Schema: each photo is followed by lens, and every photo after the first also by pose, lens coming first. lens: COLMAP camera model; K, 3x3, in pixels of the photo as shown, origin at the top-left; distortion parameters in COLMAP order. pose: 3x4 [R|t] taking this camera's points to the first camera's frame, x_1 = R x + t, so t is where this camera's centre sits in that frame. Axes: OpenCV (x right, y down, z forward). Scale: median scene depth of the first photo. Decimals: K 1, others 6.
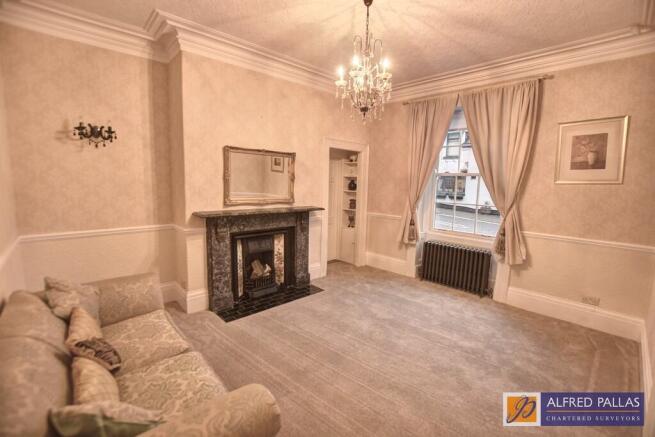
lens RADIAL K [[297.3, 0, 327.6], [0, 297.3, 218.1], [0, 0, 1]] dist [-0.012389, 0.001160]
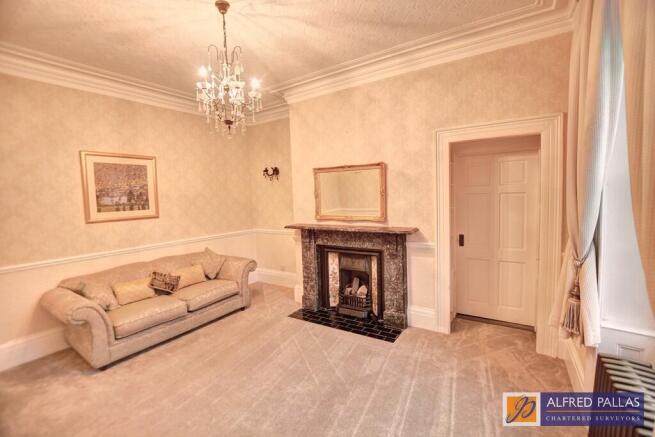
lens RADIAL K [[297.3, 0, 329.2], [0, 297.3, 217.3], [0, 0, 1]] dist [-0.012389, 0.001160]
pose [[0.226276, 0.044427, -0.973049, 0.695226], [-0.082354, 0.996255, 0.026336, -0.077249], [0.970576, 0.074175, 0.229088, 0.695213]]
